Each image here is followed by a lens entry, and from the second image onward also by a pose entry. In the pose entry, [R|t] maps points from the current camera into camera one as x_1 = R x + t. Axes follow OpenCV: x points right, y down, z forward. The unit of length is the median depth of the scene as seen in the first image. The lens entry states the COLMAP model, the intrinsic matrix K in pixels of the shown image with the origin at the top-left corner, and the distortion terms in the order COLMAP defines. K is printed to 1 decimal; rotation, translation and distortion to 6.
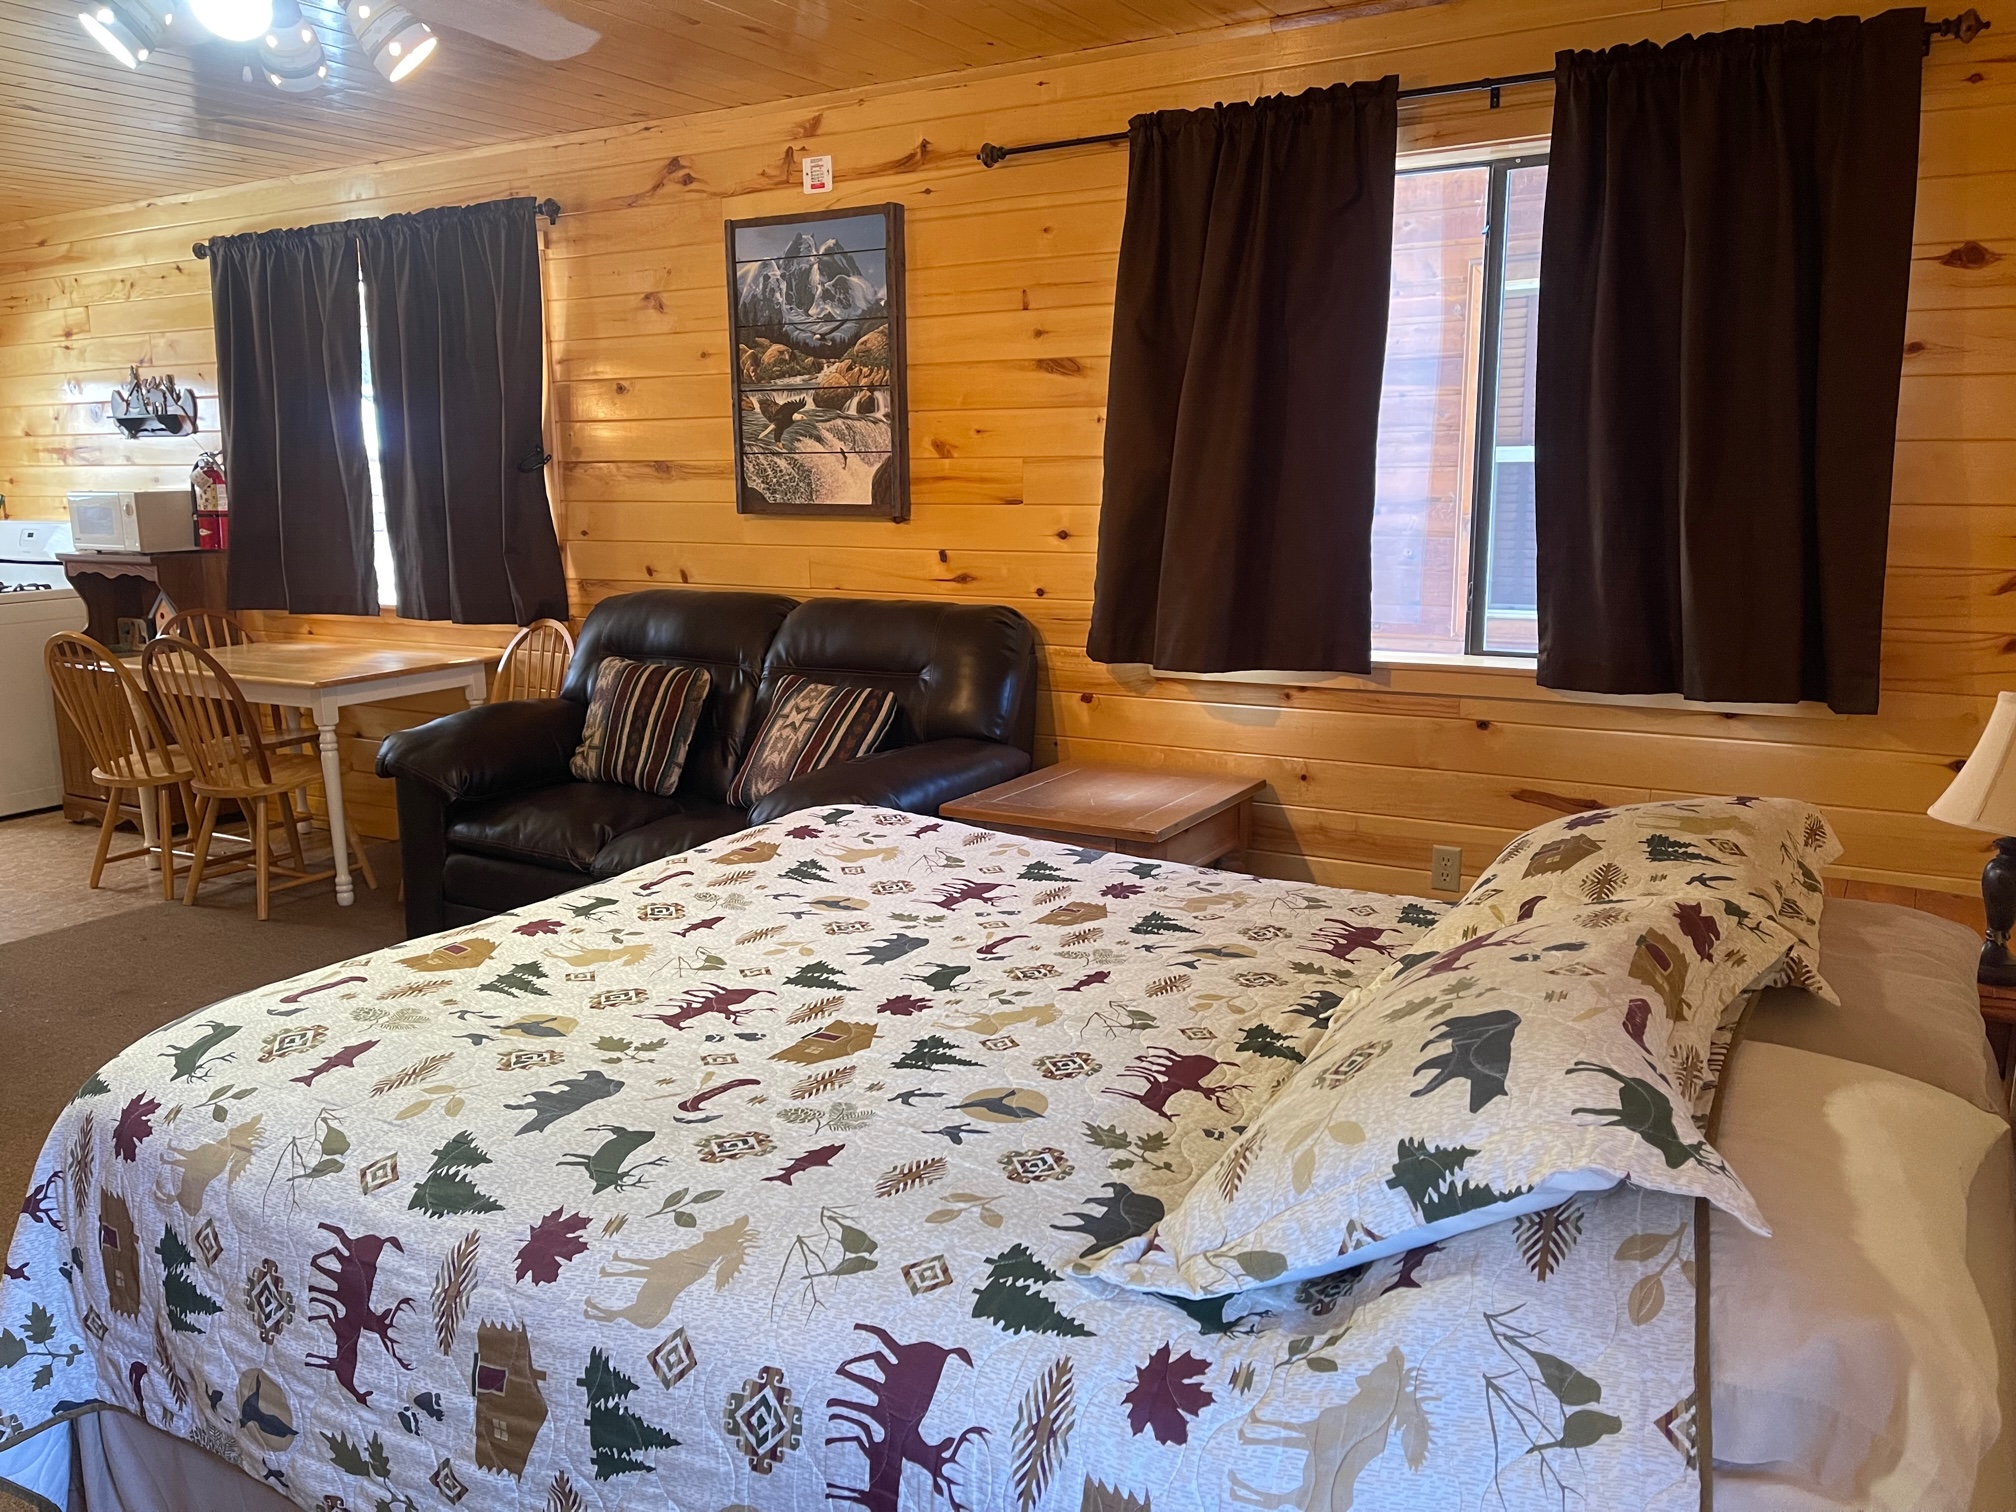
lens RADIAL K [[1520.3, 0, 998.7], [0, 1520.3, 747.8], [0, 0, 1]] dist [0.076995, -0.098286]
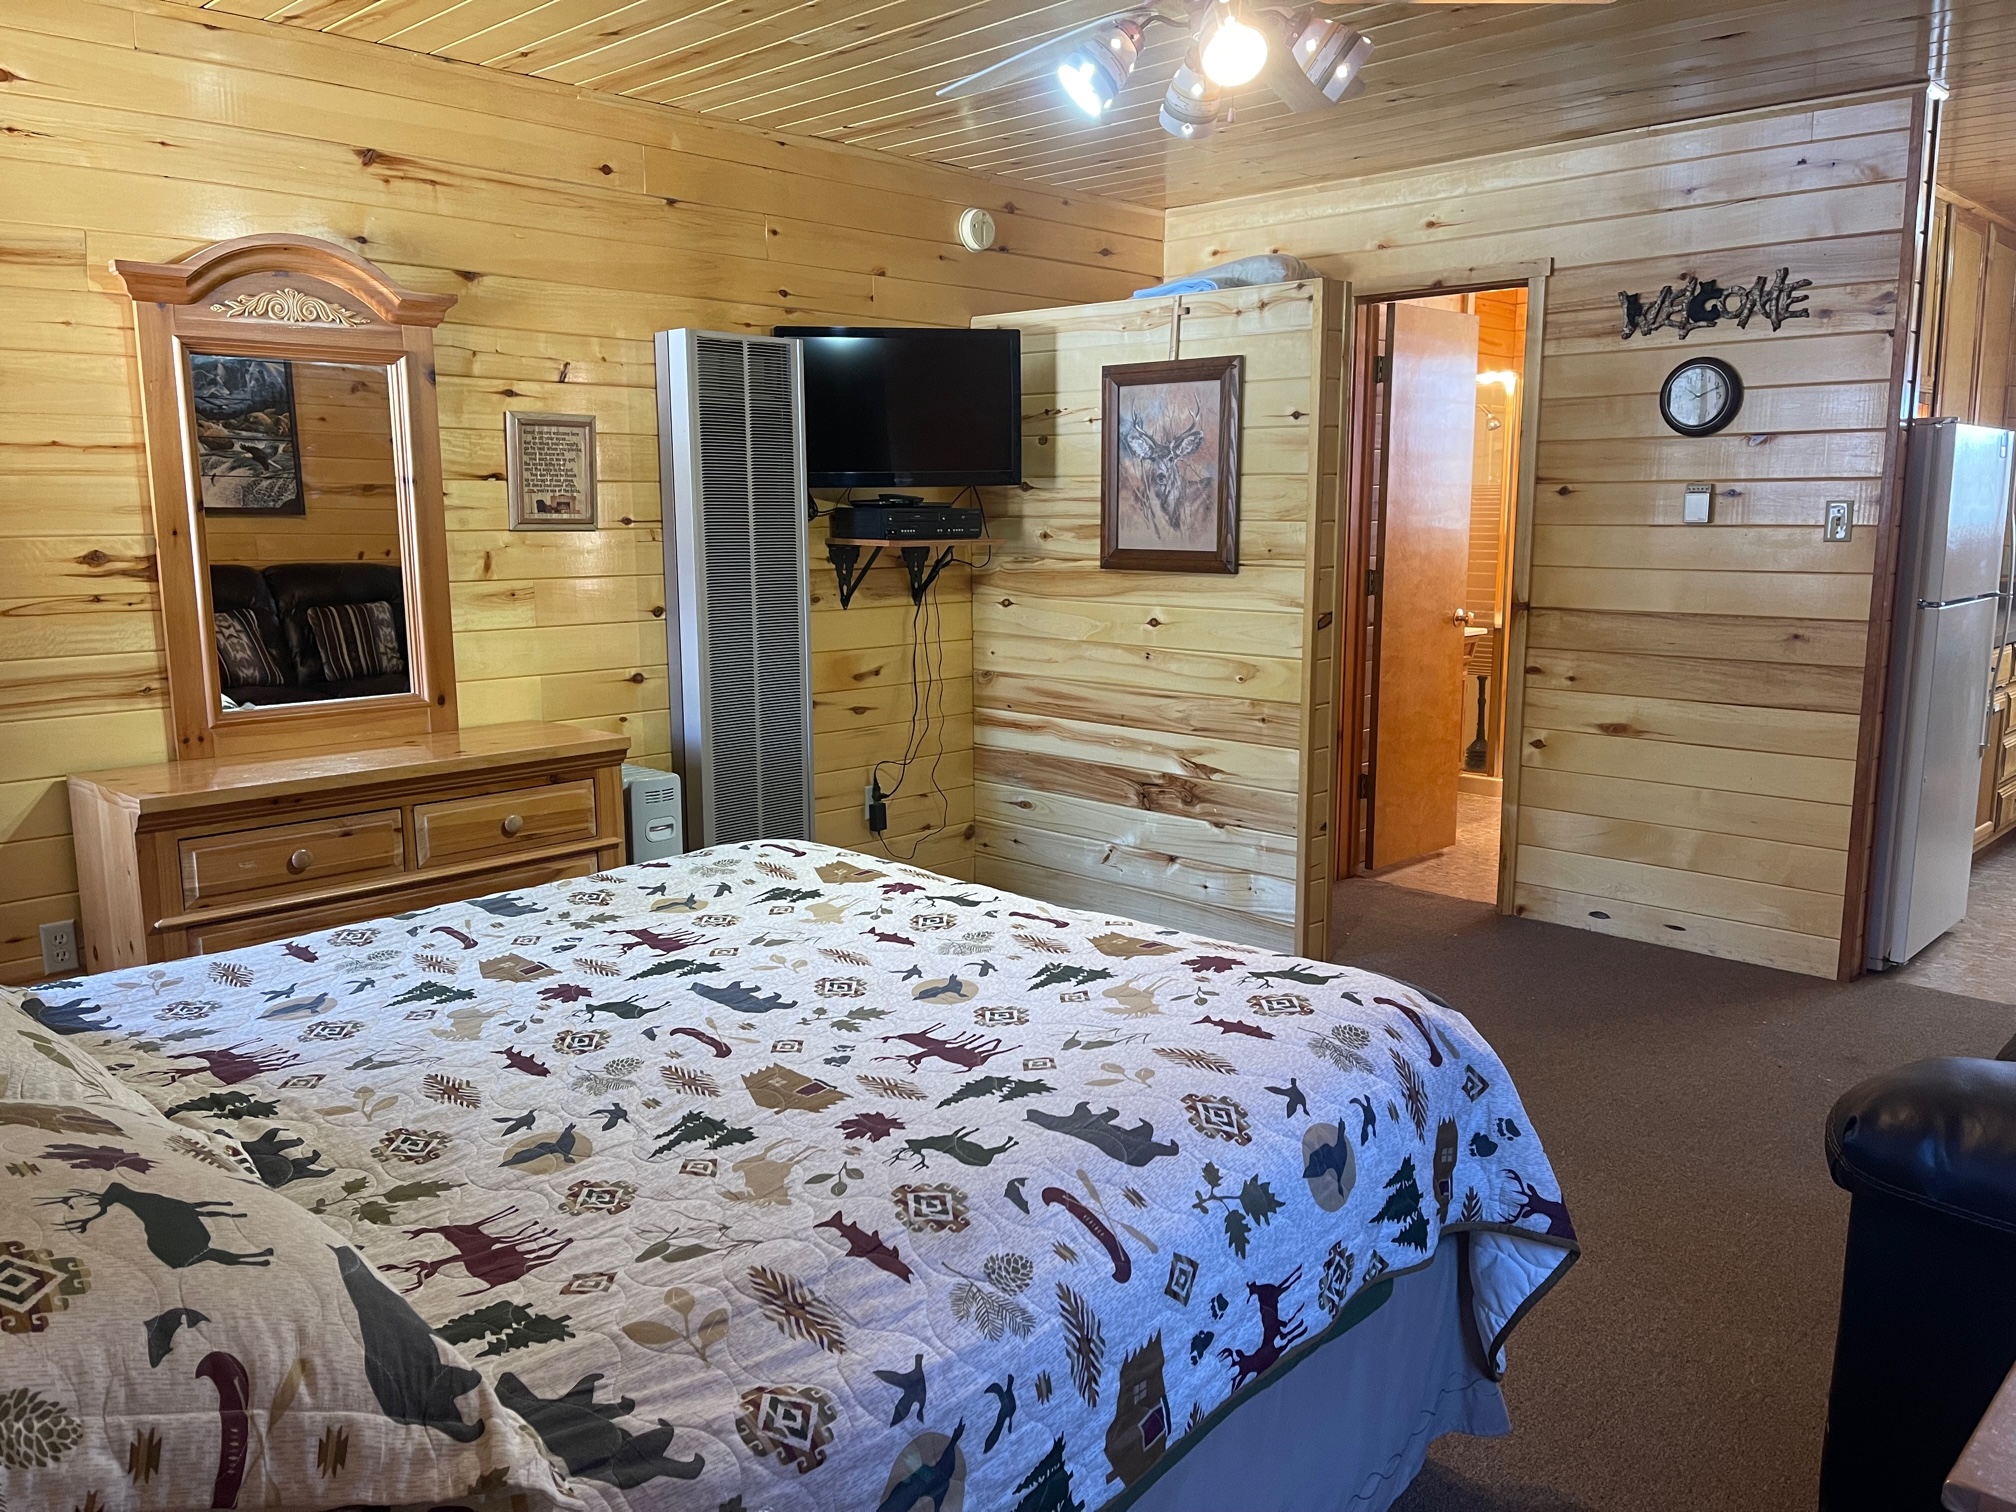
lens RADIAL K [[1520.3, 0, 998.2], [0, 1520.3, 758.0], [0, 0, 1]] dist [0.076995, -0.098286]
pose [[-0.242858, 0.169270, -0.955179, 0.308433], [-0.171964, 0.961551, 0.214122, -0.094895], [0.954698, 0.216258, -0.204412, 0.542814]]
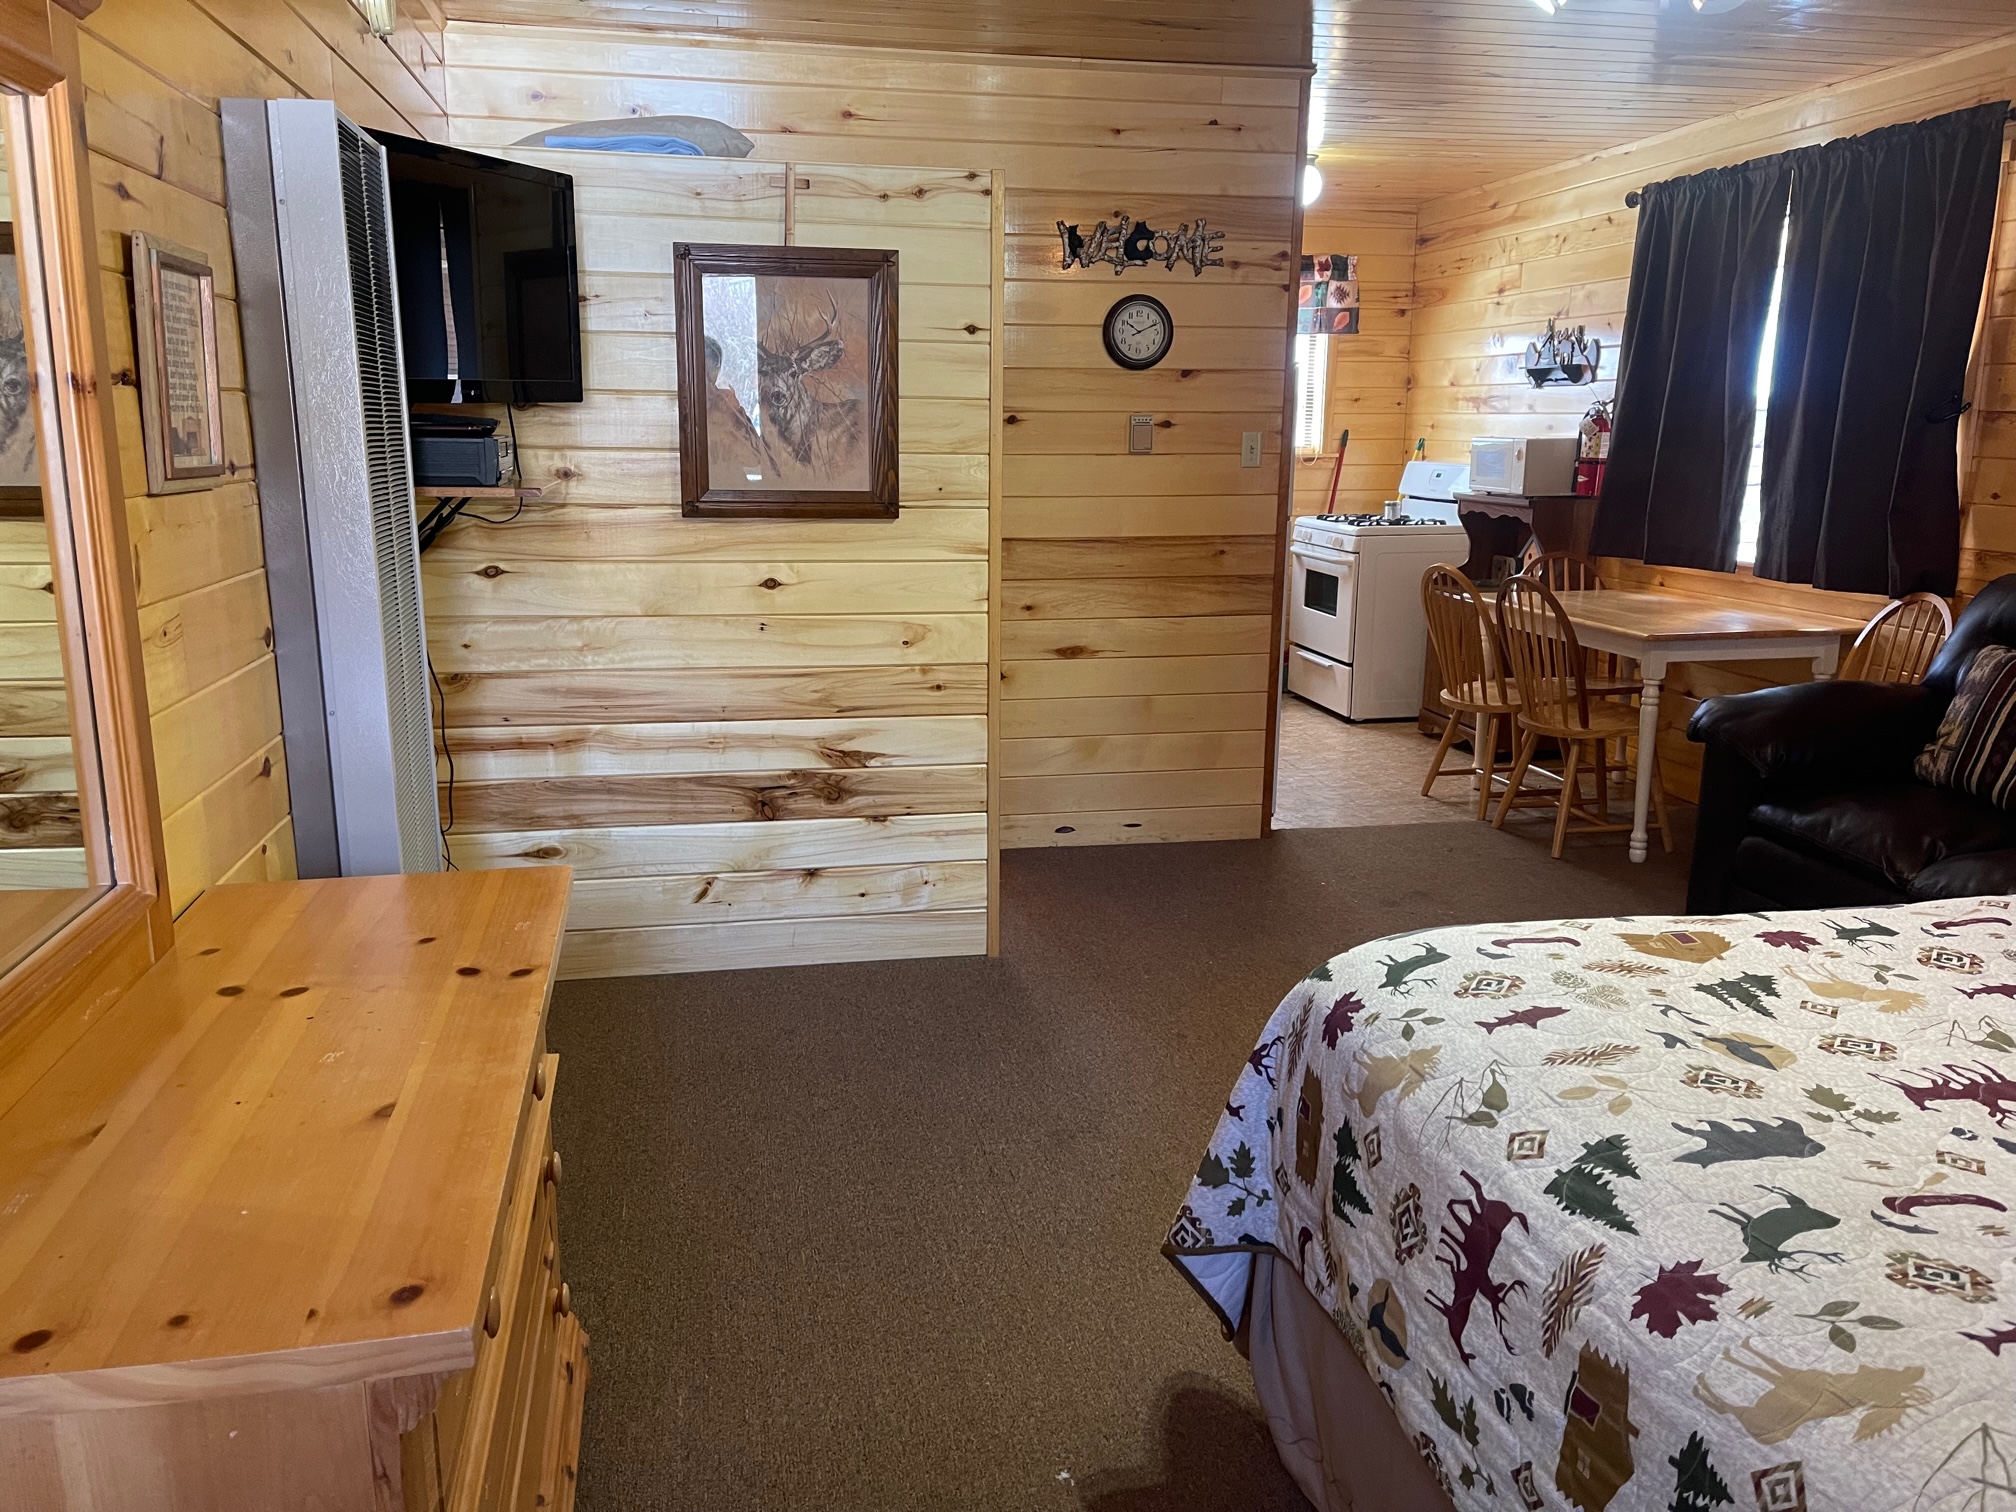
lens RADIAL K [[1520.3, 0, 1000.3], [0, 1520.3, 756.4], [0, 0, 1]] dist [0.076995, -0.098286]
pose [[0.662589, 0.175870, -0.728042, 0.011463], [-0.149592, 0.983530, 0.101444, -0.003533], [0.733892, 0.041694, 0.677985, 0.028648]]
